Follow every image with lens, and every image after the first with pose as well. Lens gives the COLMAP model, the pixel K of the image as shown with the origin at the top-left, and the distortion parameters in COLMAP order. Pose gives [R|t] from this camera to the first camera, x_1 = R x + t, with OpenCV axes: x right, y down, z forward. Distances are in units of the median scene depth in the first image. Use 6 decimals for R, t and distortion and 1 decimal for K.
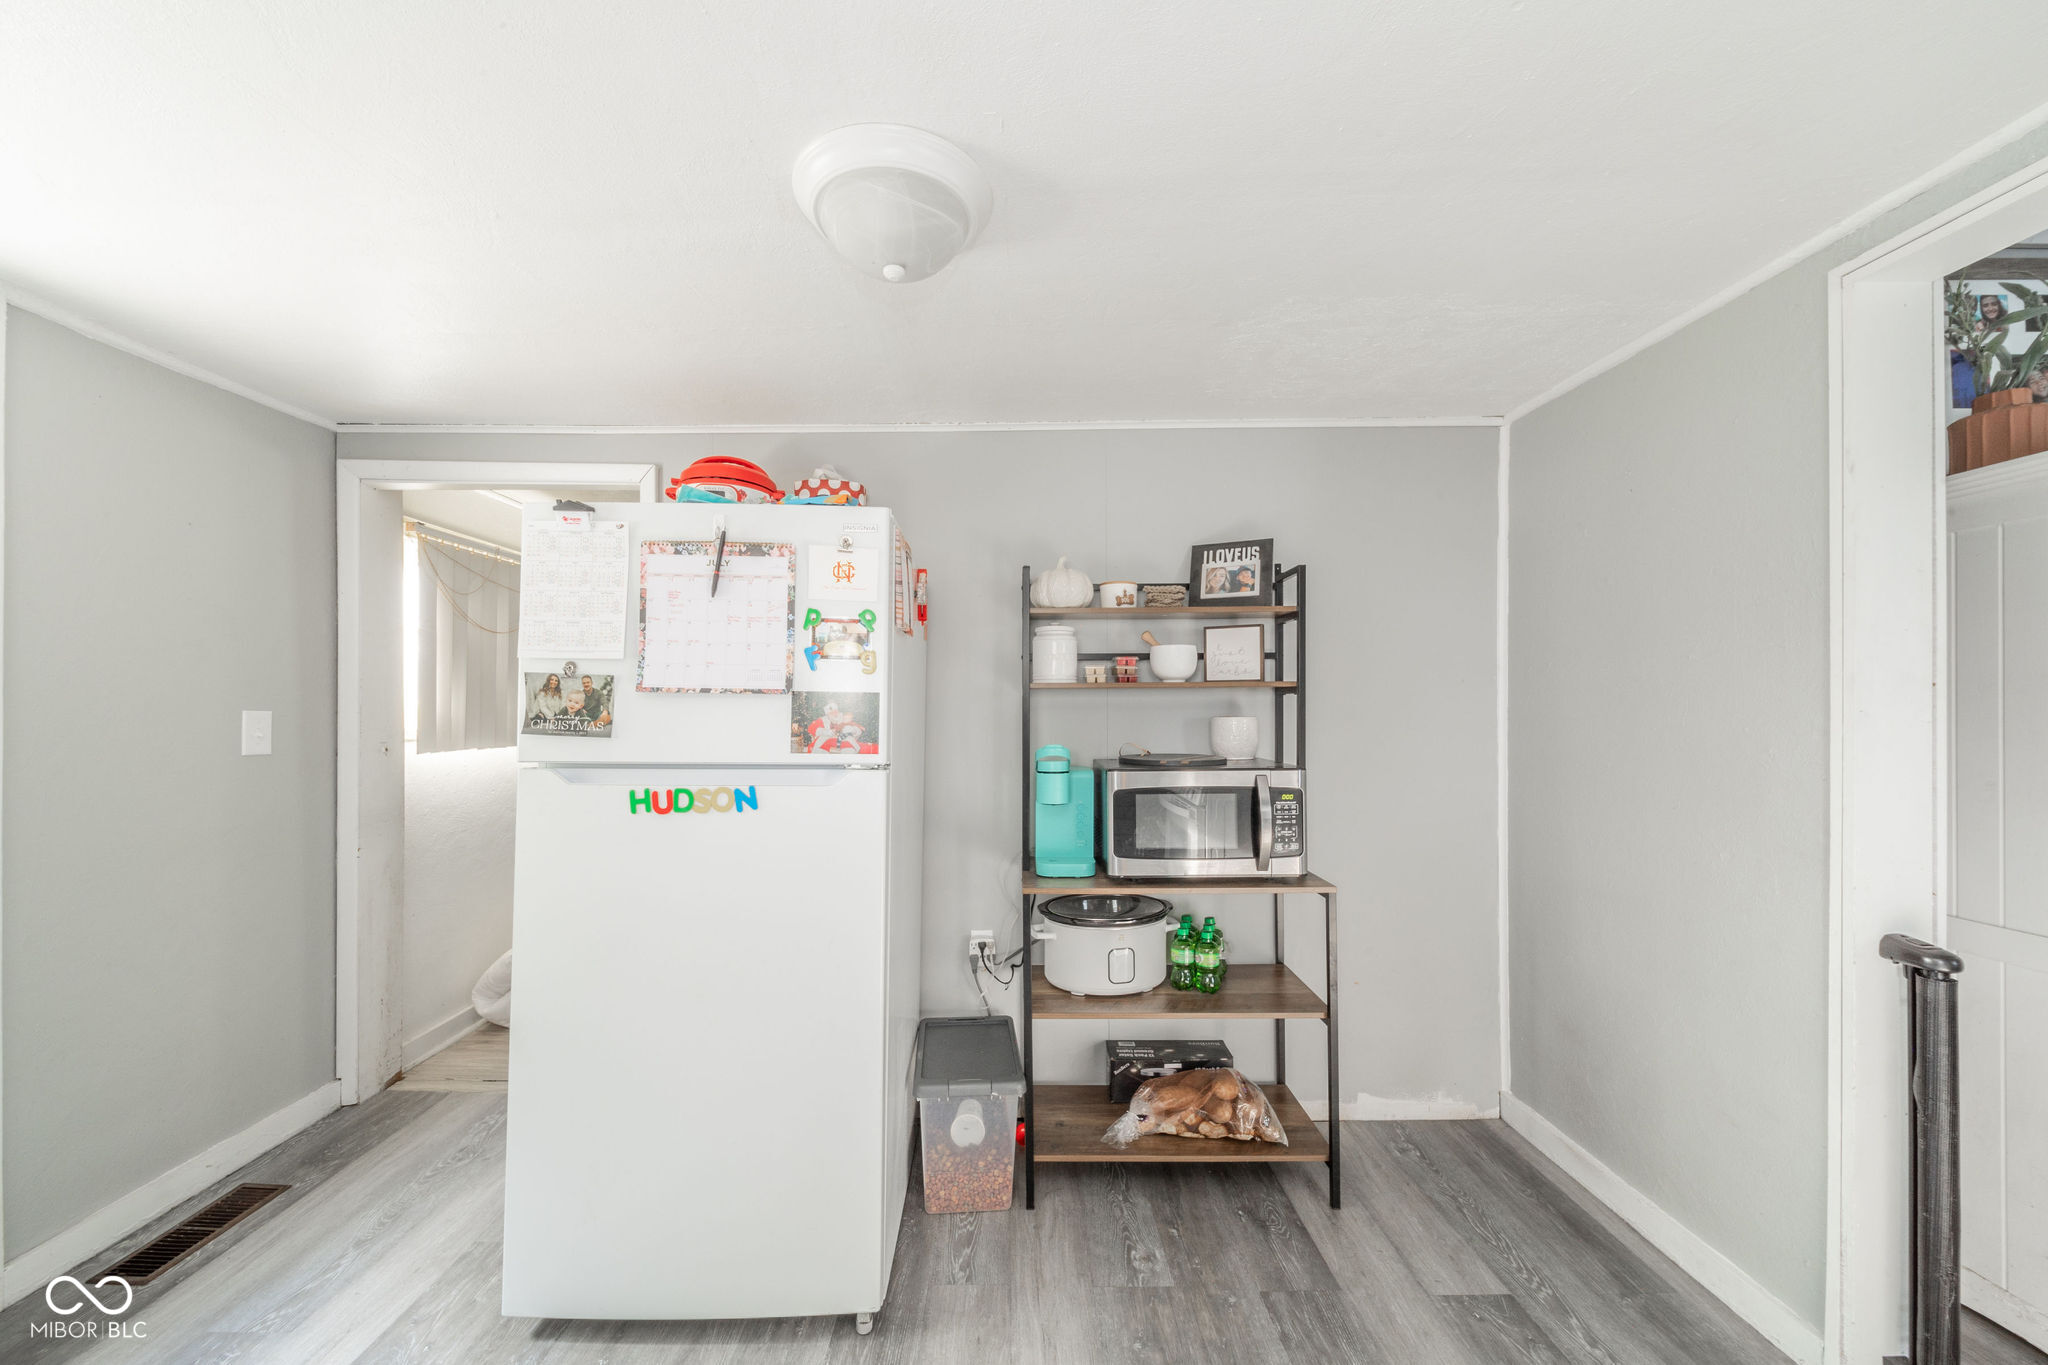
lens RADIAL K [[733.8, 0, 1020.7], [0, 733.8, 697.6], [0, 0, 1]] dist [-0.000244, -0.000463]
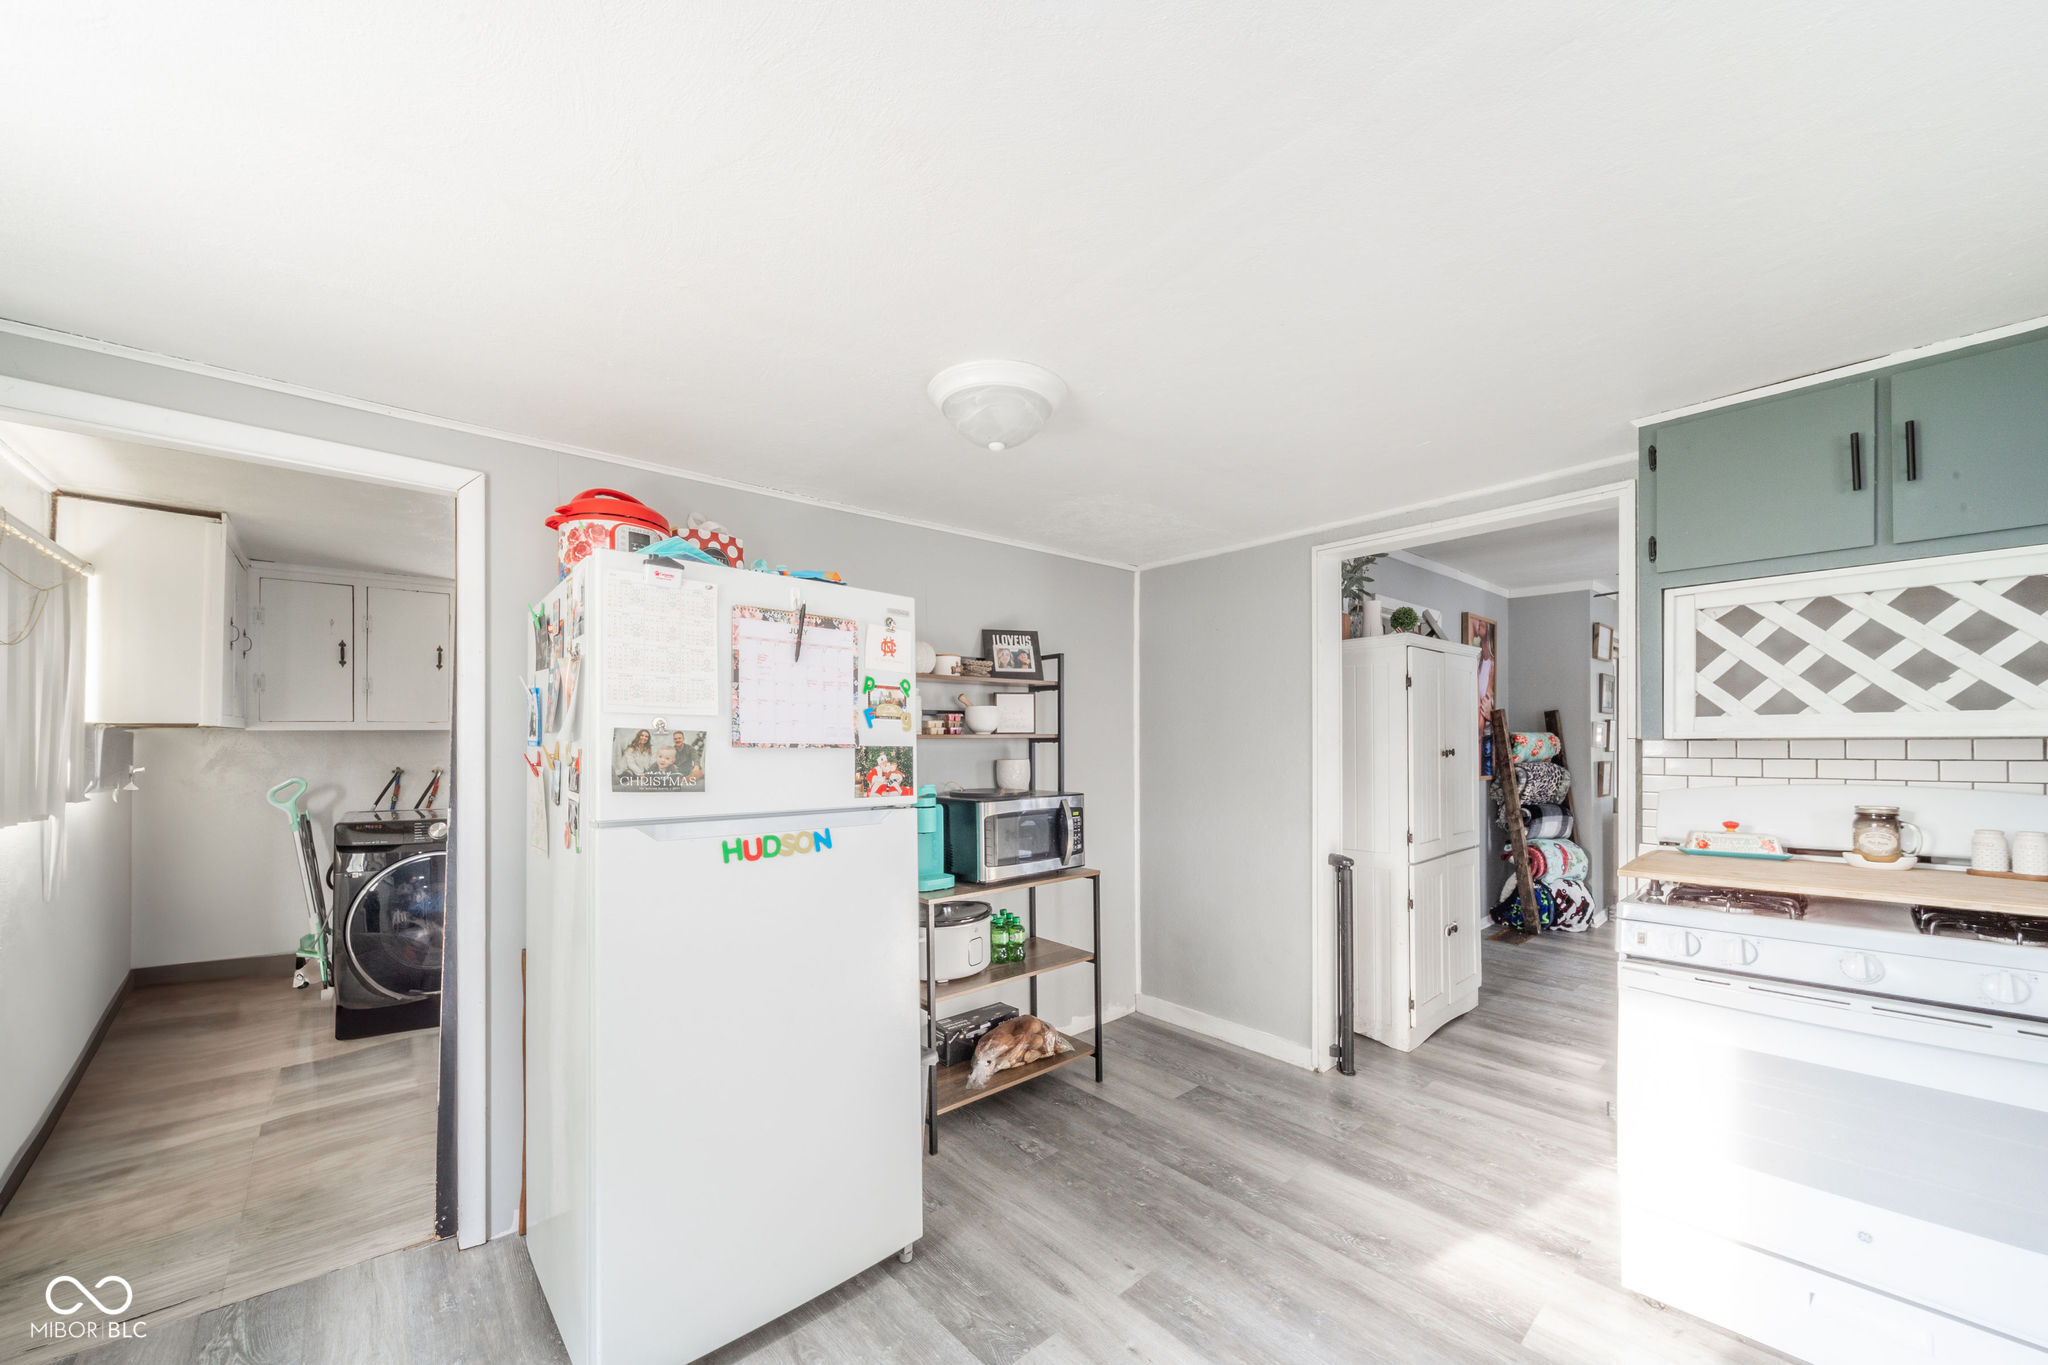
lens RADIAL K [[787.9, 0, 996.3], [0, 787.9, 731.9], [0, 0, 1]] dist [0.000126, 0.000195]
pose [[0.751134, 0.005129, 0.660129, -0.969449], [-0.003041, 0.999986, -0.004310, -0.025881], [-0.660142, 0.001230, 0.751140, -0.101996]]
